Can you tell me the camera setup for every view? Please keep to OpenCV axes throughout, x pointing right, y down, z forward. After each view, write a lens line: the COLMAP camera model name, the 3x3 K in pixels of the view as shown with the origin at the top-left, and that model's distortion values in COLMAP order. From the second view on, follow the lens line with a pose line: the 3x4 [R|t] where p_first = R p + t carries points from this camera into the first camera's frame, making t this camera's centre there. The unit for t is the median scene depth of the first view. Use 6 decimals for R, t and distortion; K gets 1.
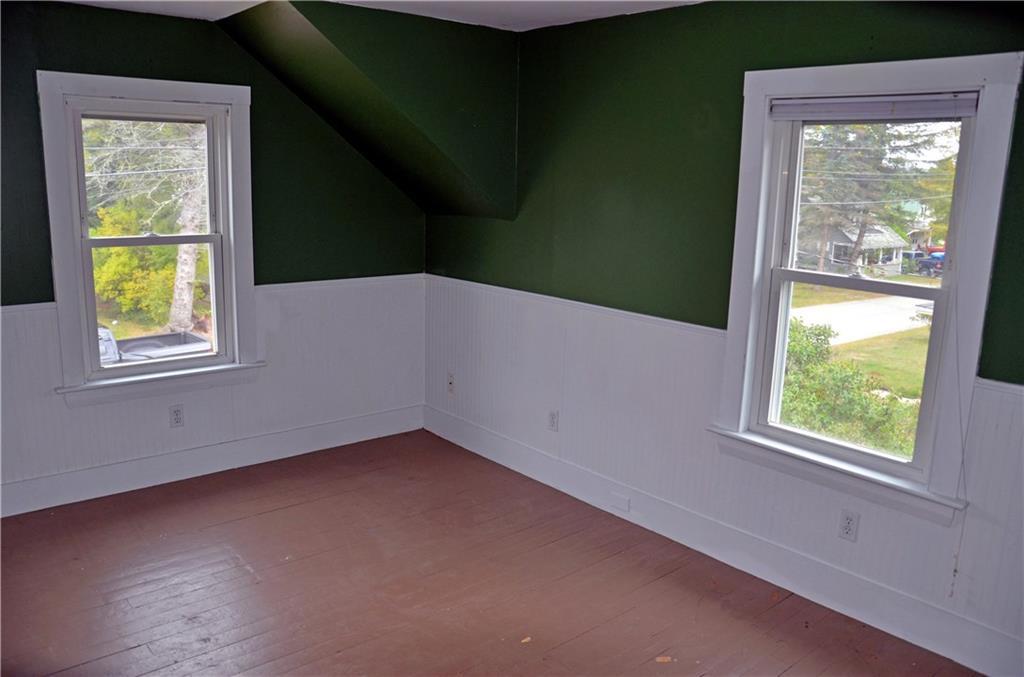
lens RADIAL K [[803.1, 0, 503.6], [0, 803.1, 342.7], [0, 0, 1]] dist [-0.157811, 0.127747]
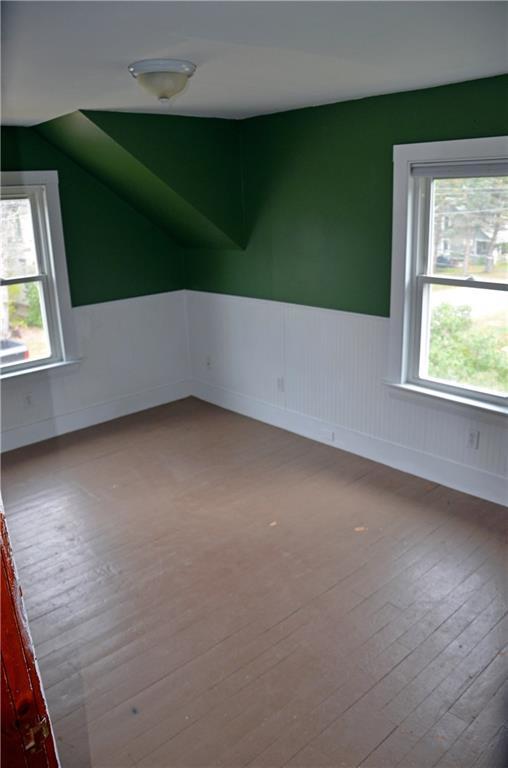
lens RADIAL K [[602.4, 0, 266.8], [0, 602.4, 385.3], [0, 0, 1]] dist [-0.157811, 0.127747]
pose [[0.996471, -0.070993, 0.044790, -0.013163], [0.066301, 0.992903, 0.098733, -0.013611], [-0.051481, -0.095415, 0.994105, -0.120448]]
